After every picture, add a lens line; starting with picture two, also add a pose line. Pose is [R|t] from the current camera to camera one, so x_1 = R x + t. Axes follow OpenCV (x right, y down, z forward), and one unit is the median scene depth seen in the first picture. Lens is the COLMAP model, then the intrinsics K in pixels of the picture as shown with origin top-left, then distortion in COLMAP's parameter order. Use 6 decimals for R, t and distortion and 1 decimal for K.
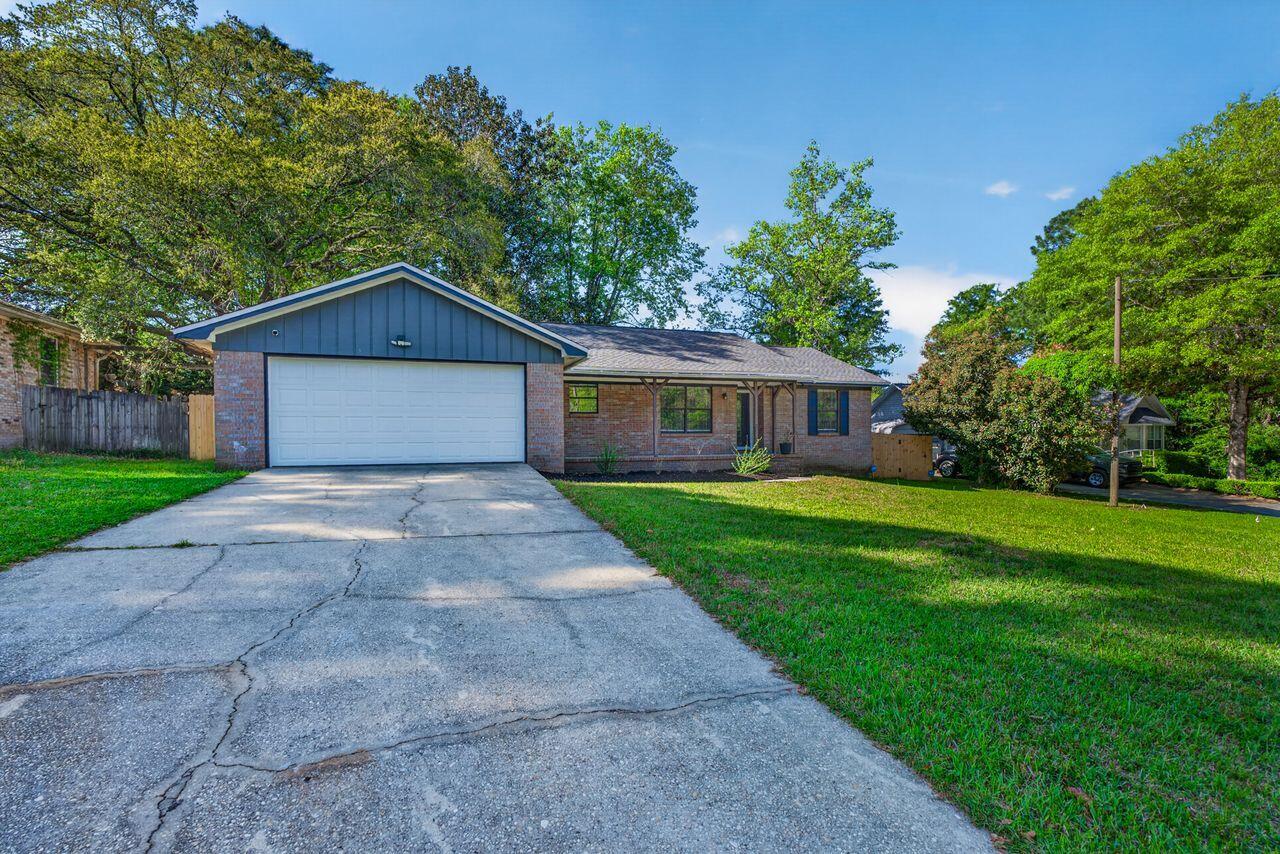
lens RADIAL K [[585.1, 0, 641.4], [0, 585.1, 432.6], [0, 0, 1]] dist [-0.004091, 0.000146]
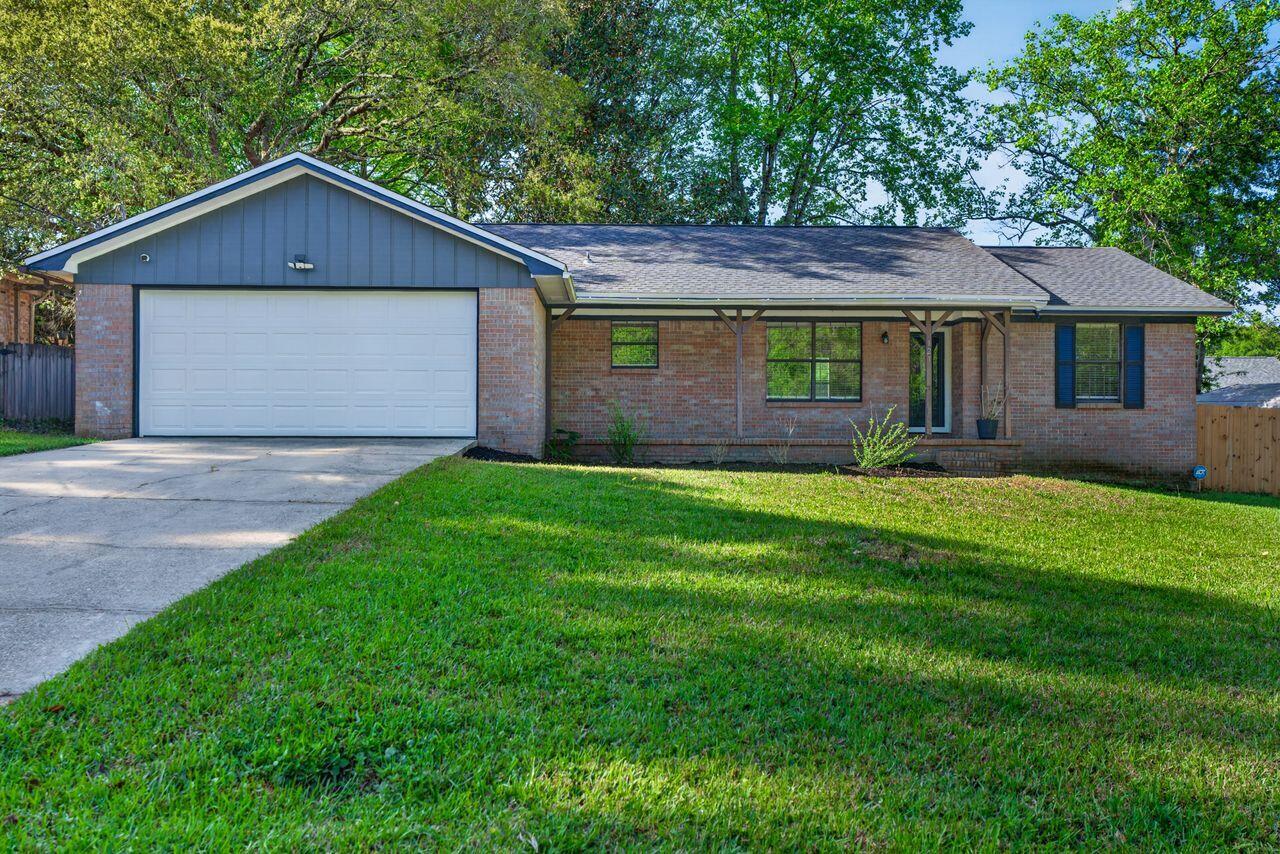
lens RADIAL K [[1062.5, 0, 640.6], [0, 1062.5, 399.4], [0, 0, 1]] dist [-0.000487, -0.001972]
pose [[0.952669, 0.000446, -0.304010, 0.228608], [-0.006436, 0.999804, -0.018703, 0.019054], [0.303942, 0.019774, 0.952485, -0.063313]]
